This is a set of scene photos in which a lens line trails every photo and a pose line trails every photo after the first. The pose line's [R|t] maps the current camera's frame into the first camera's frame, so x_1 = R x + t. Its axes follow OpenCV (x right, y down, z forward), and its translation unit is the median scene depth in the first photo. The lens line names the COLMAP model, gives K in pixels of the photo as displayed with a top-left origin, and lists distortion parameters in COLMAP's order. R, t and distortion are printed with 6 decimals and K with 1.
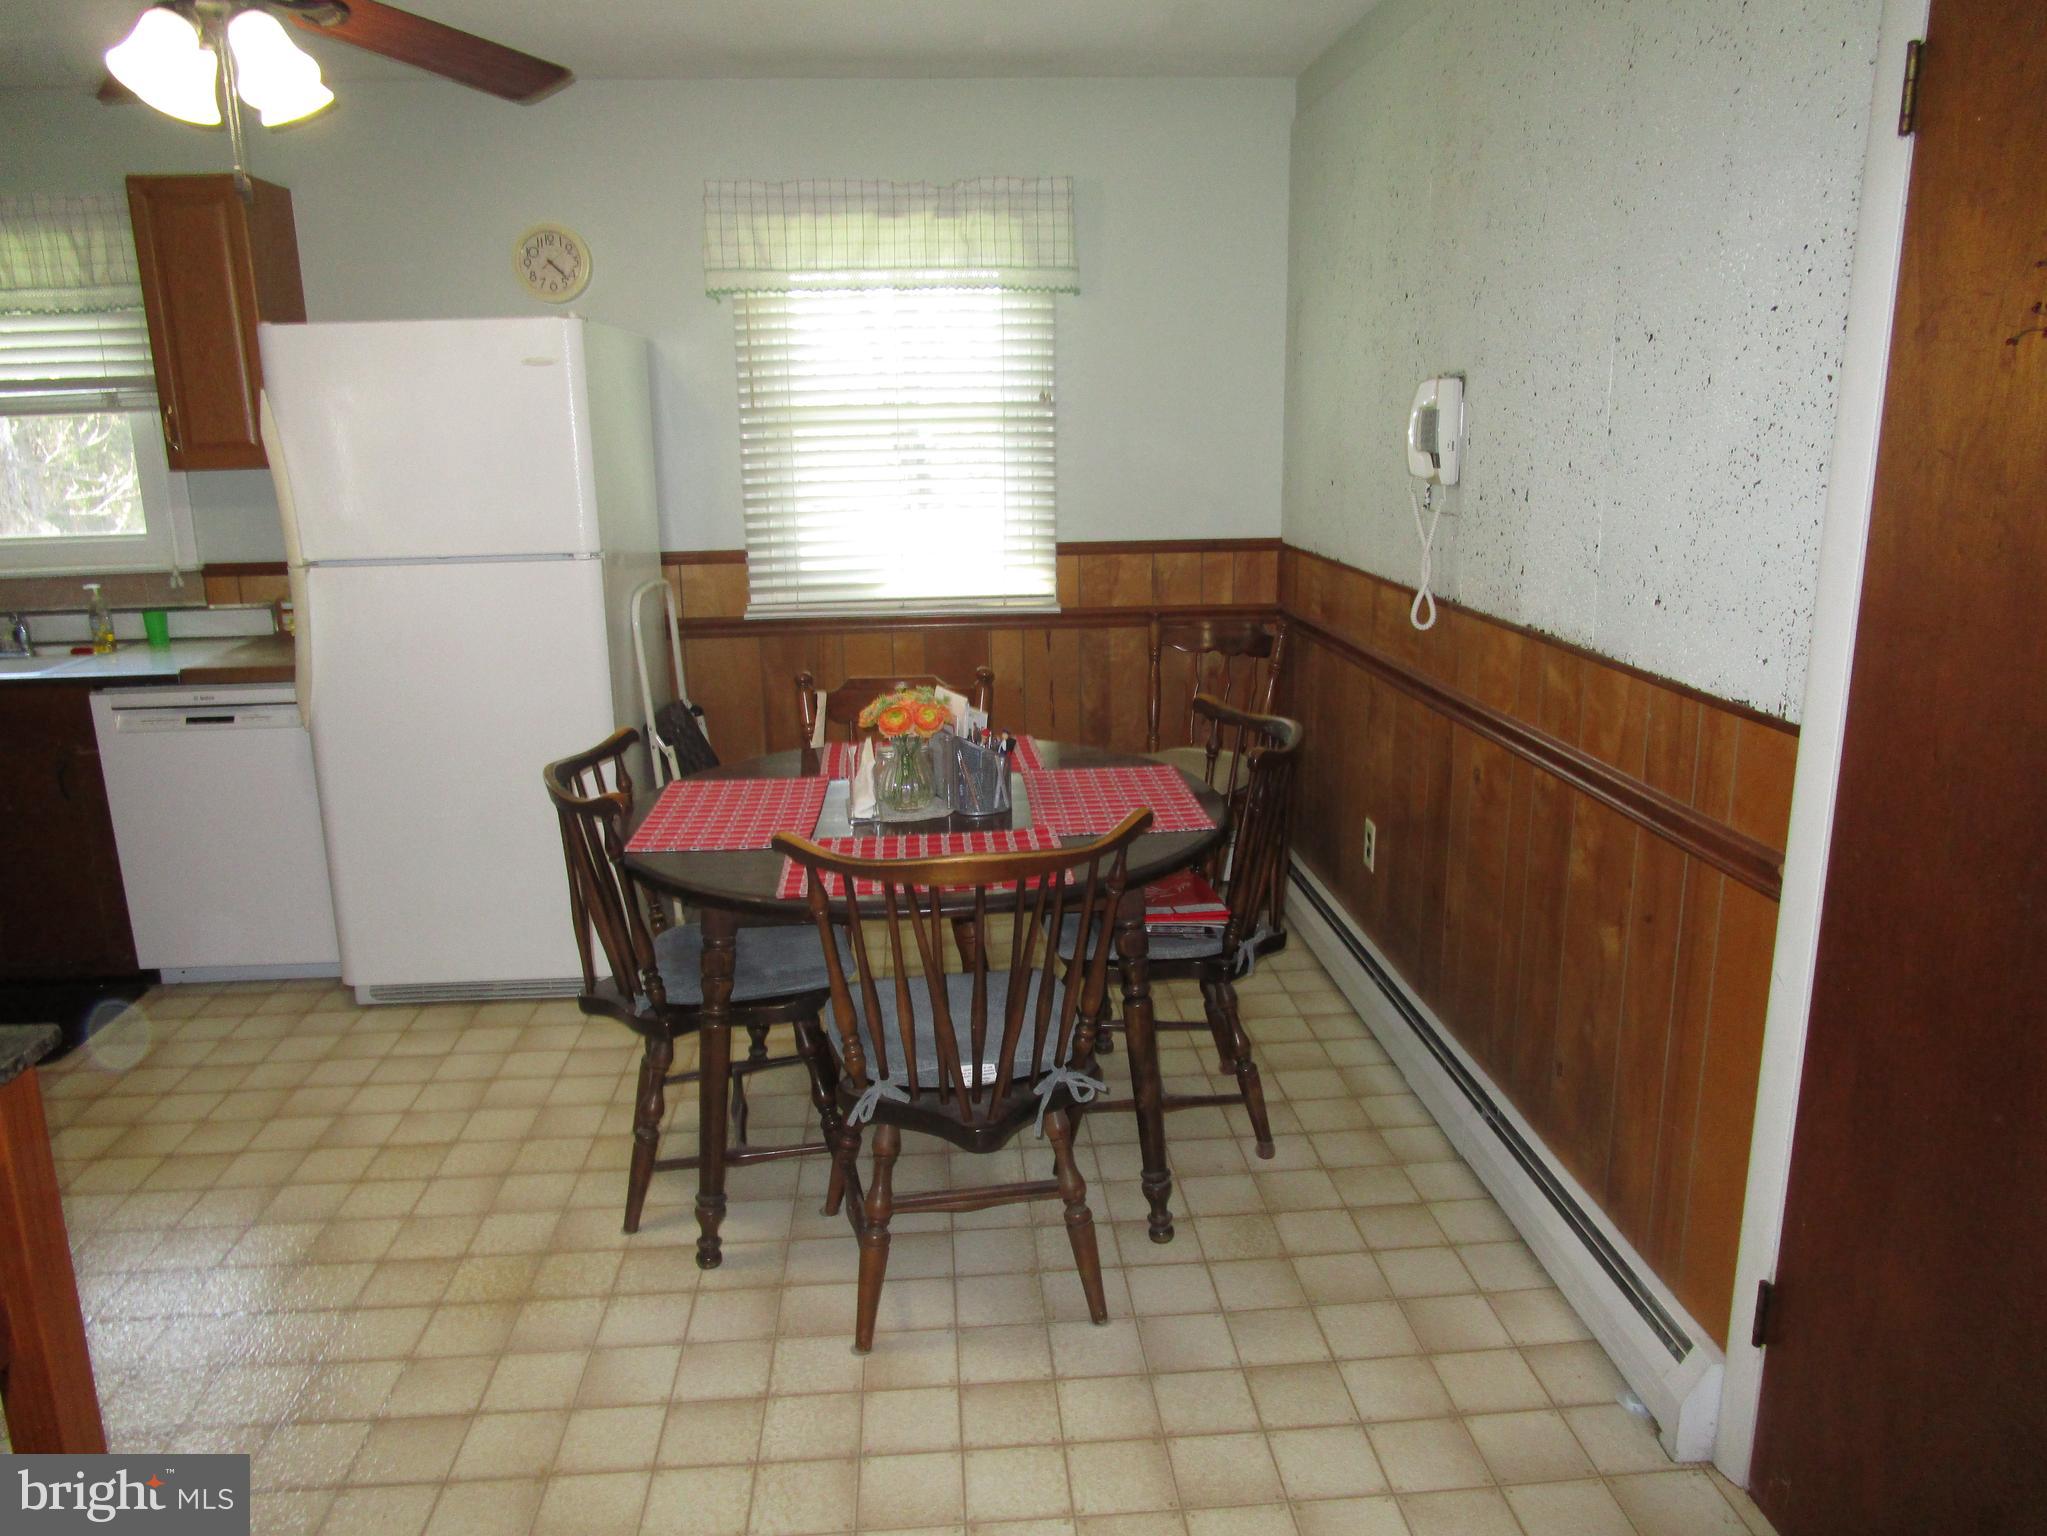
lens RADIAL K [[1524.1, 0, 1023.5], [0, 1524.1, 768.0], [0, 0, 1]] dist [-0.047709, 0.079008]
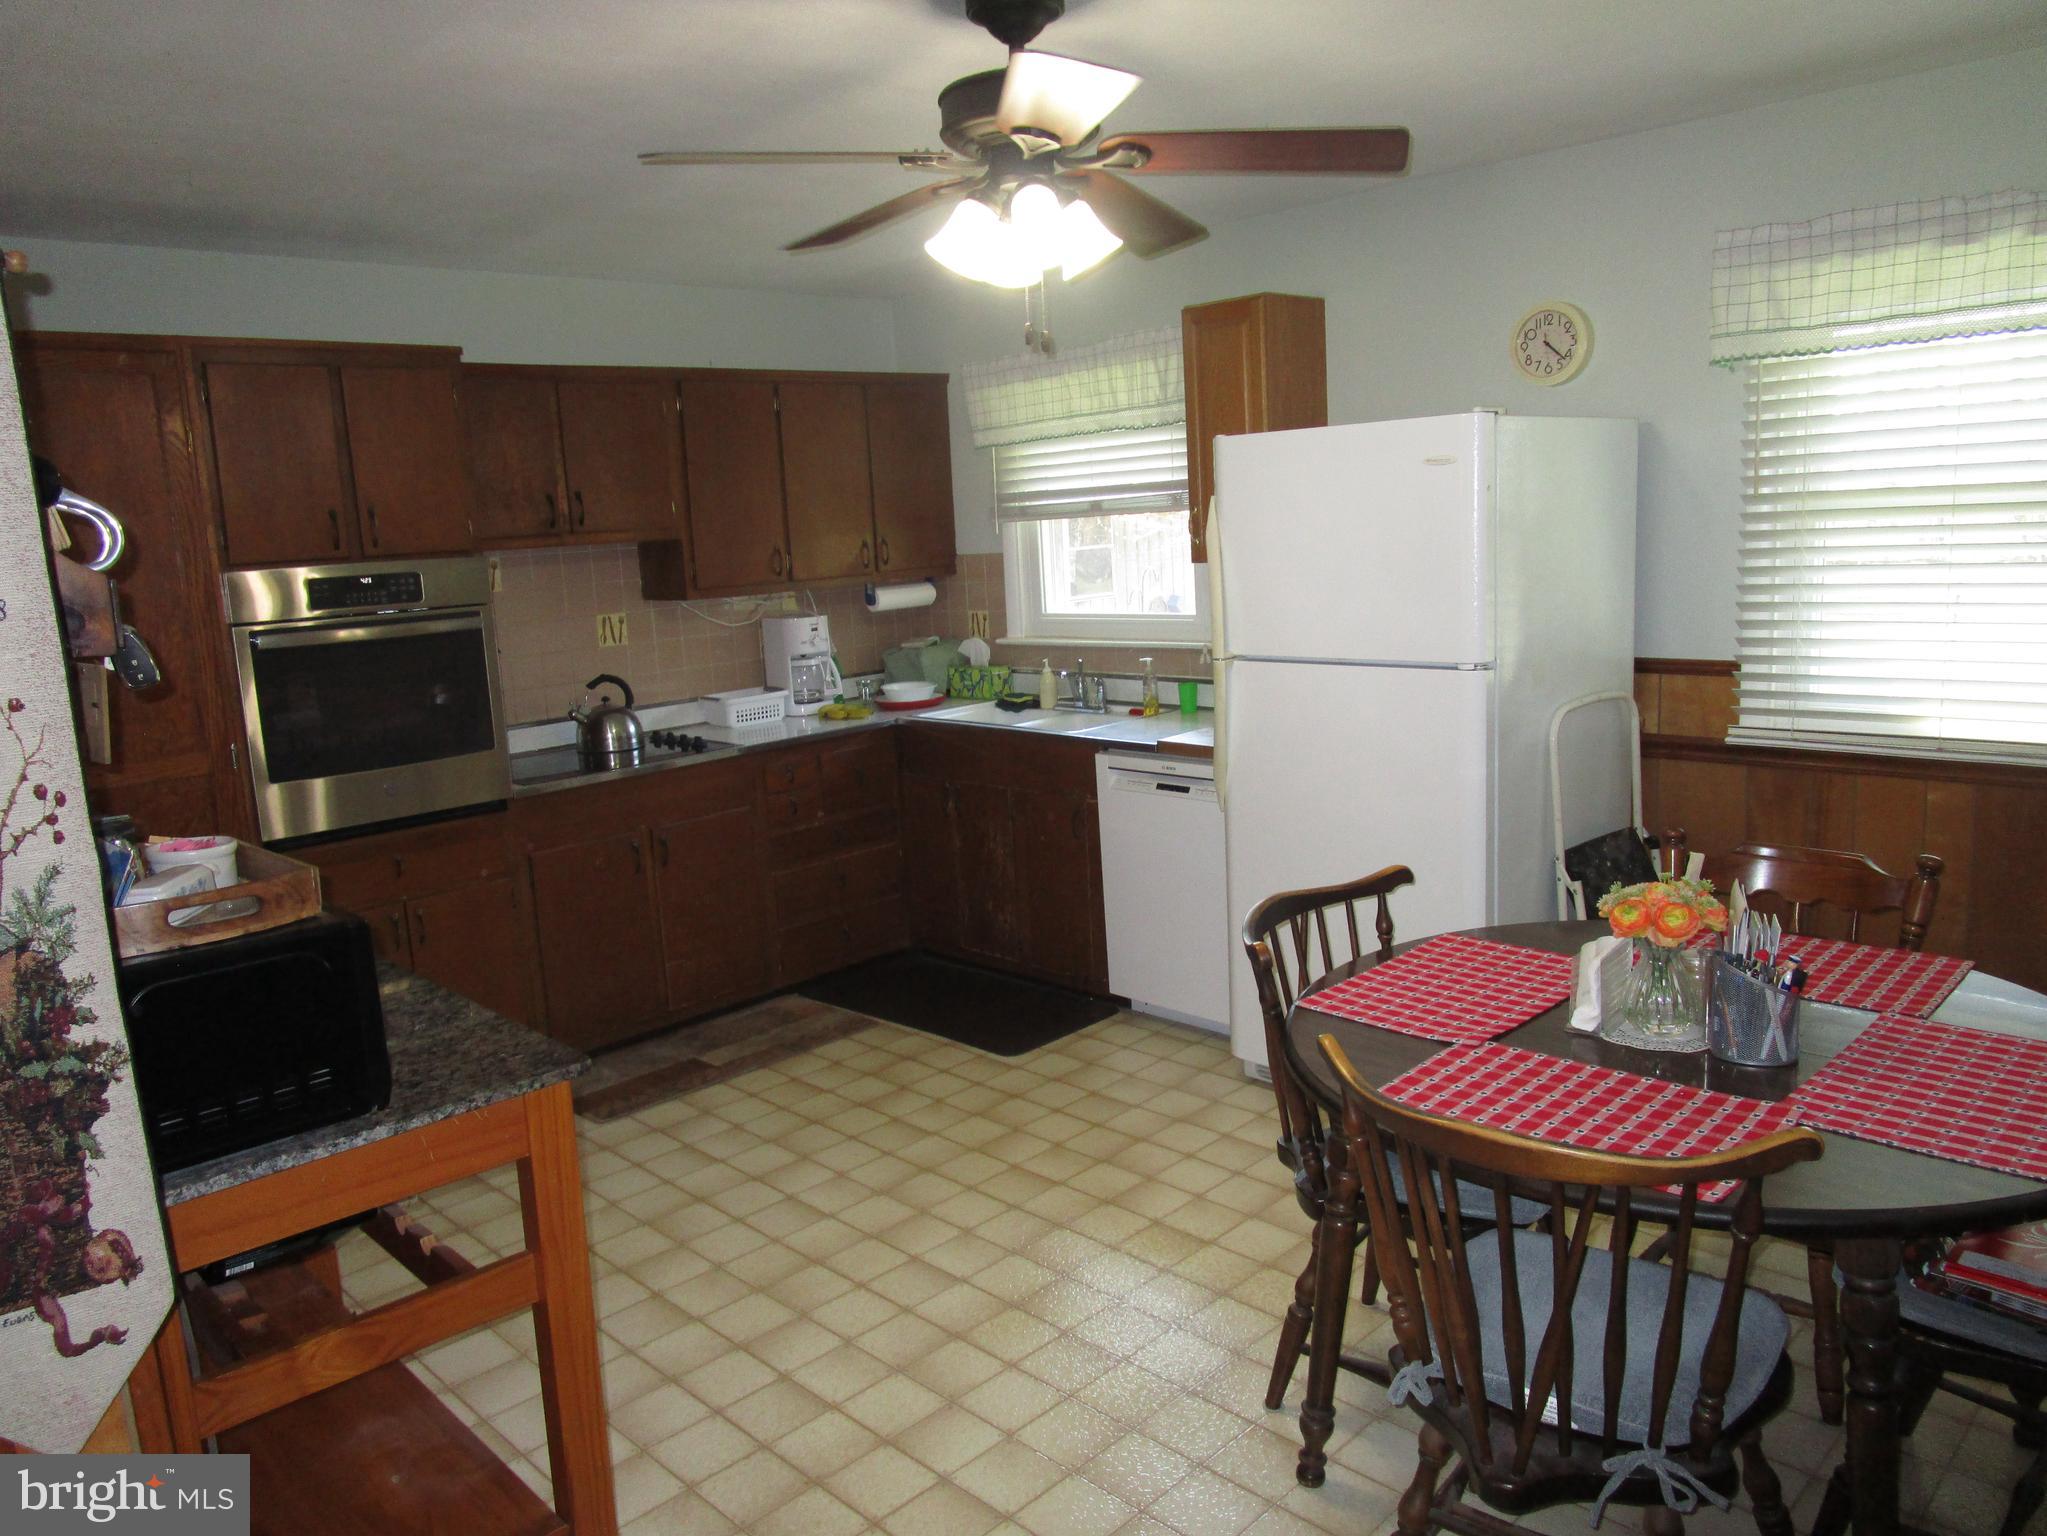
lens RADIAL K [[1505.9, 0, 1023.5], [0, 1505.9, 768.0], [0, 0, 1]] dist [0.015857, 0.010249]
pose [[0.669234, 0.115041, -0.734092, 0.188897], [-0.136578, 0.990155, 0.030659, -0.062121], [0.730392, 0.079743, 0.678357, 0.160570]]
